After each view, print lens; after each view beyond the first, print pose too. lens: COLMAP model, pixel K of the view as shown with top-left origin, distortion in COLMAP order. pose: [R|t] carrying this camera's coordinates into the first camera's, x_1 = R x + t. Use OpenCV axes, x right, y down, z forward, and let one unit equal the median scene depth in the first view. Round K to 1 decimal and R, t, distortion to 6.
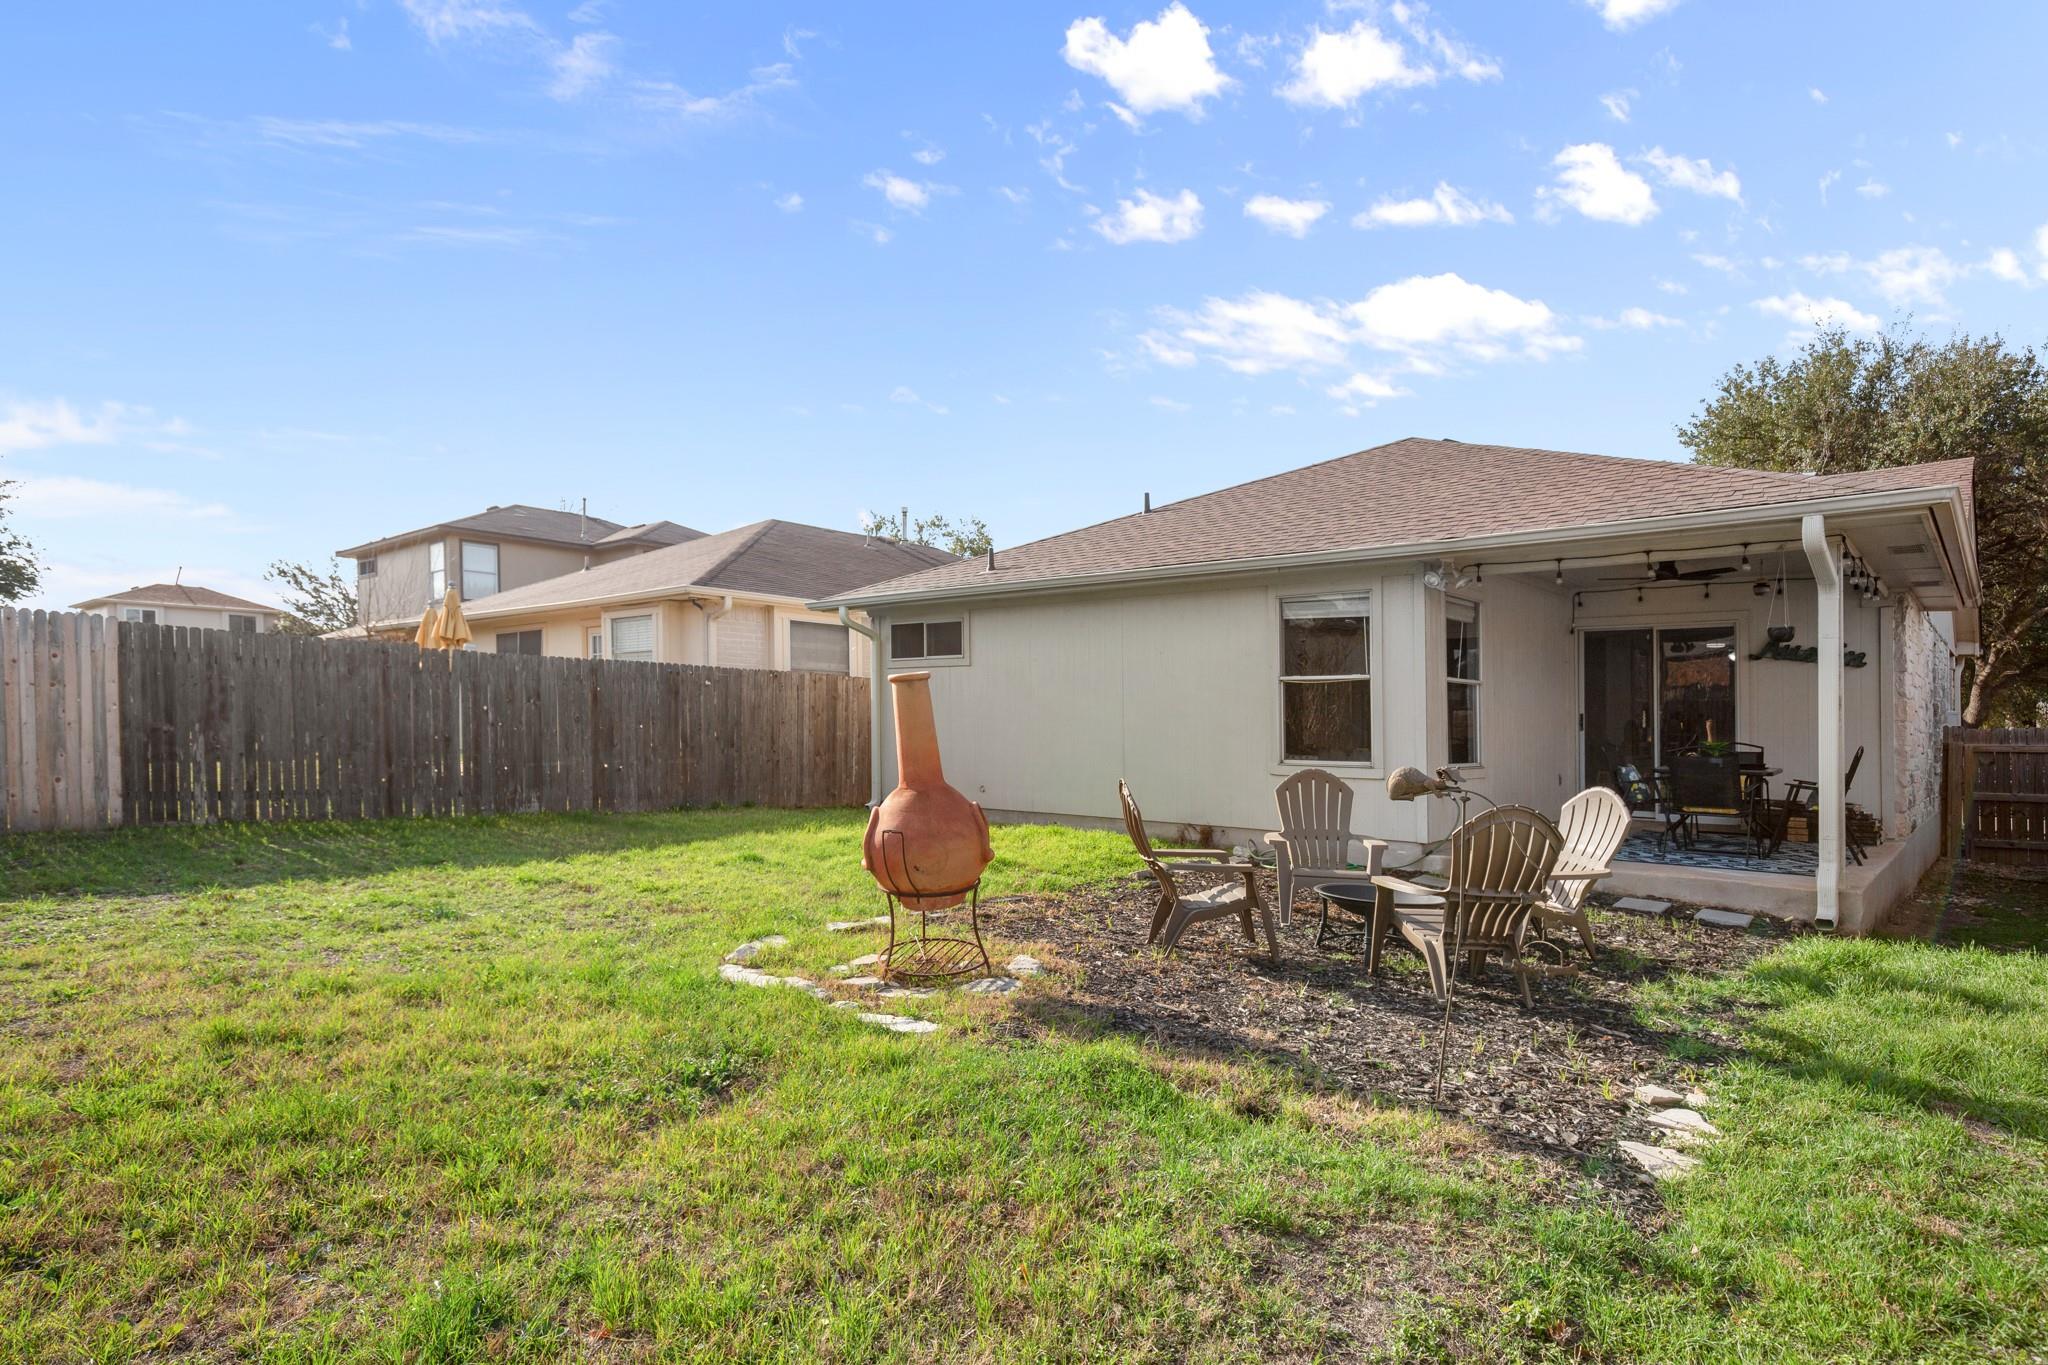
lens RADIAL K [[1161.0, 0, 1019.6], [0, 1161.0, 686.9], [0, 0, 1]] dist [0.002028, 0.000082]
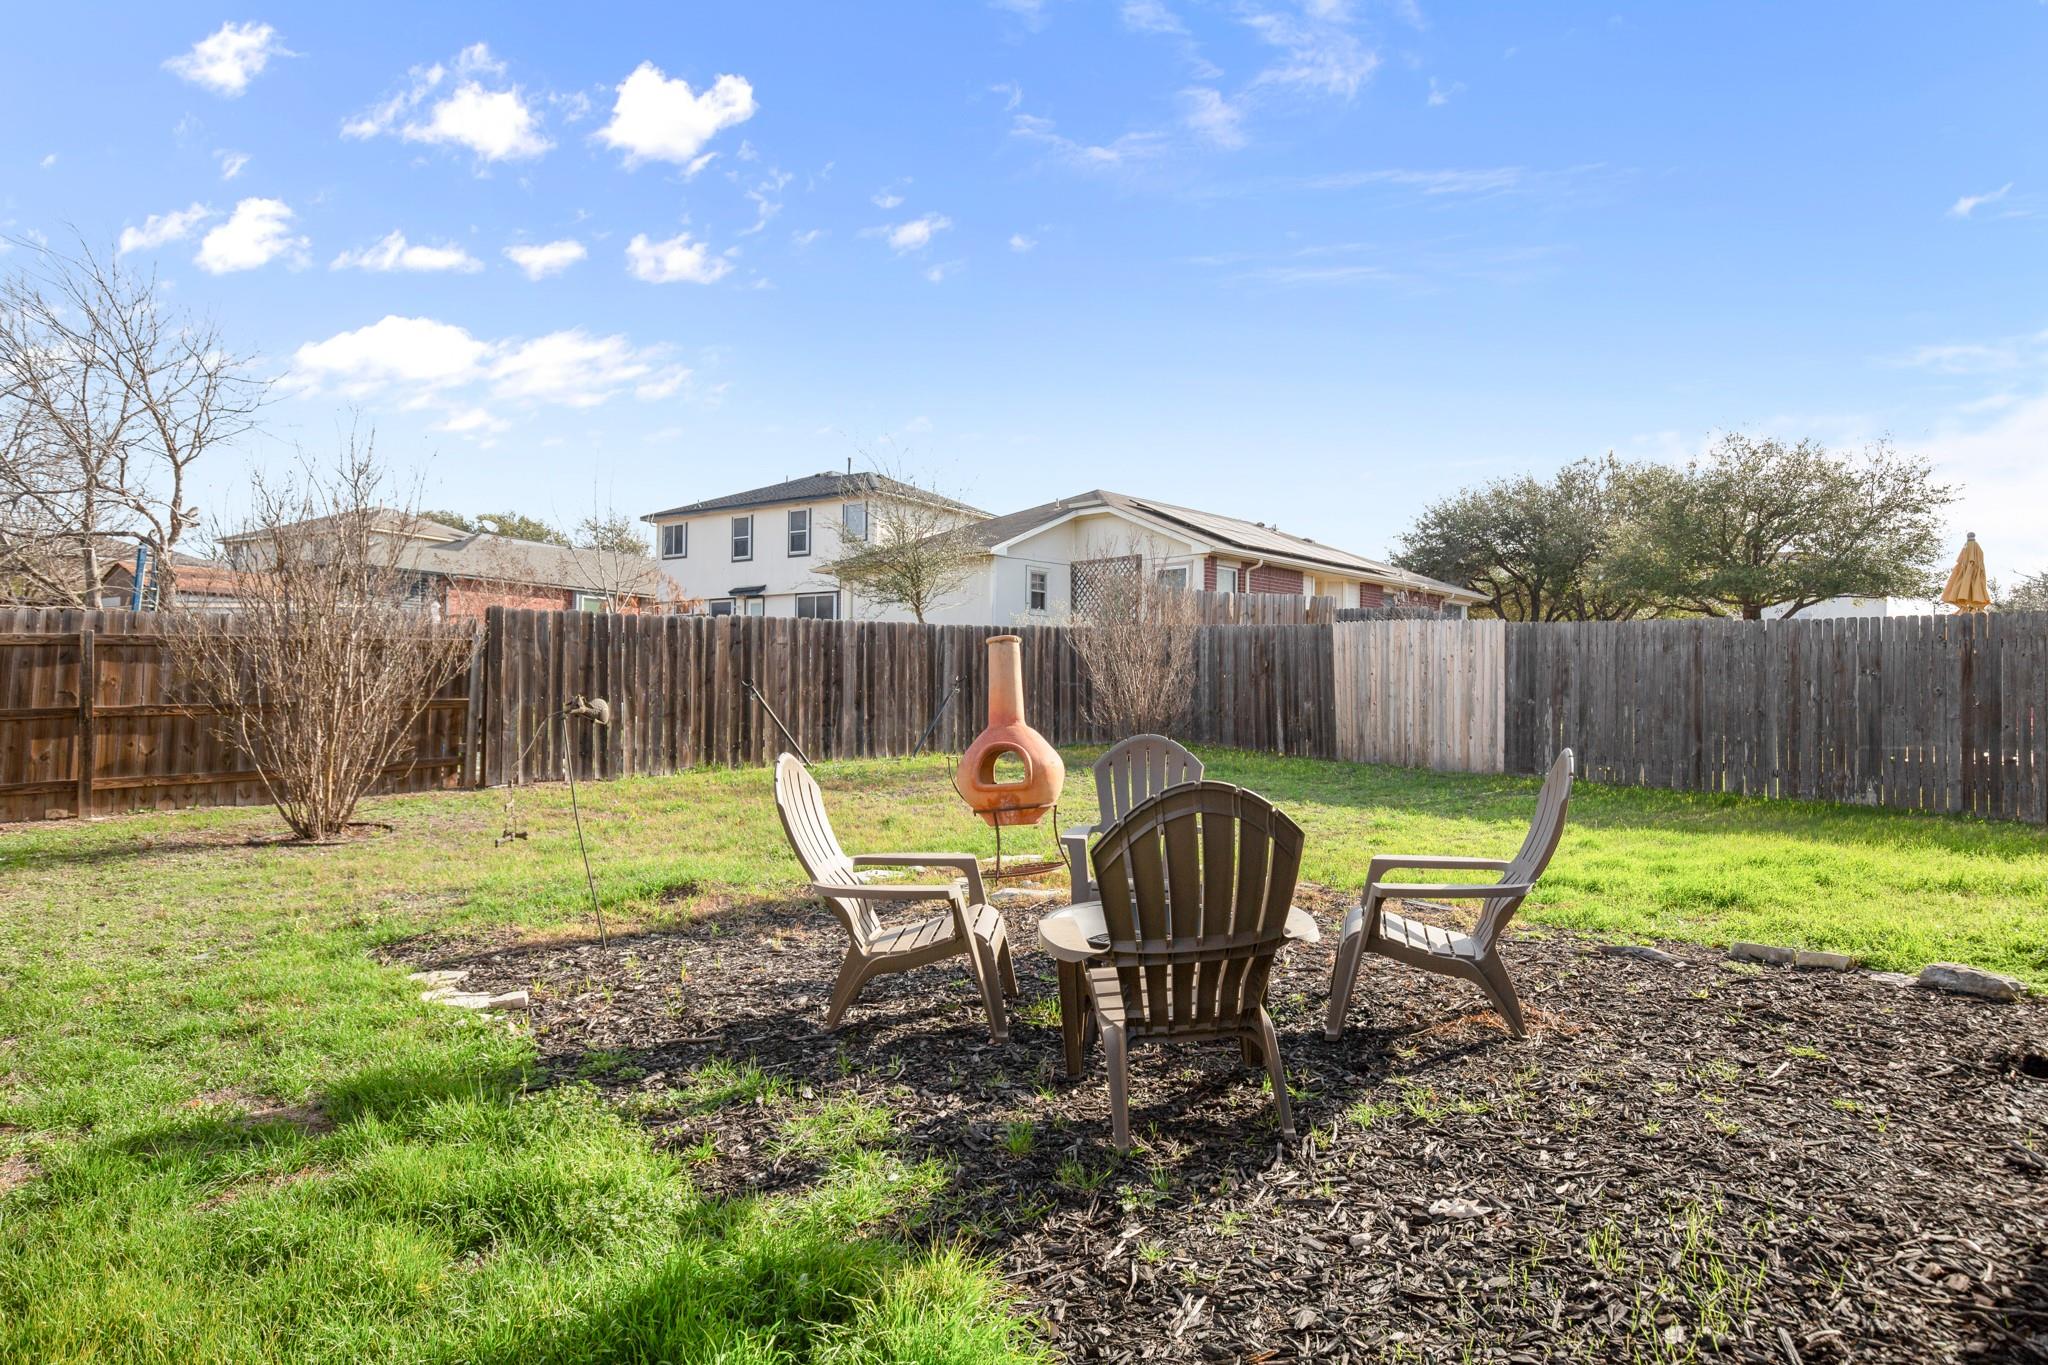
lens RADIAL K [[1161.0, 0, 1020.3], [0, 1161.0, 692.0], [0, 0, 1]] dist [0.002028, 0.000082]
pose [[-0.172129, -0.028272, -0.984669, 0.612700], [0.005269, 0.999547, -0.029620, 0.057977], [0.985060, -0.010286, -0.171902, 0.641166]]
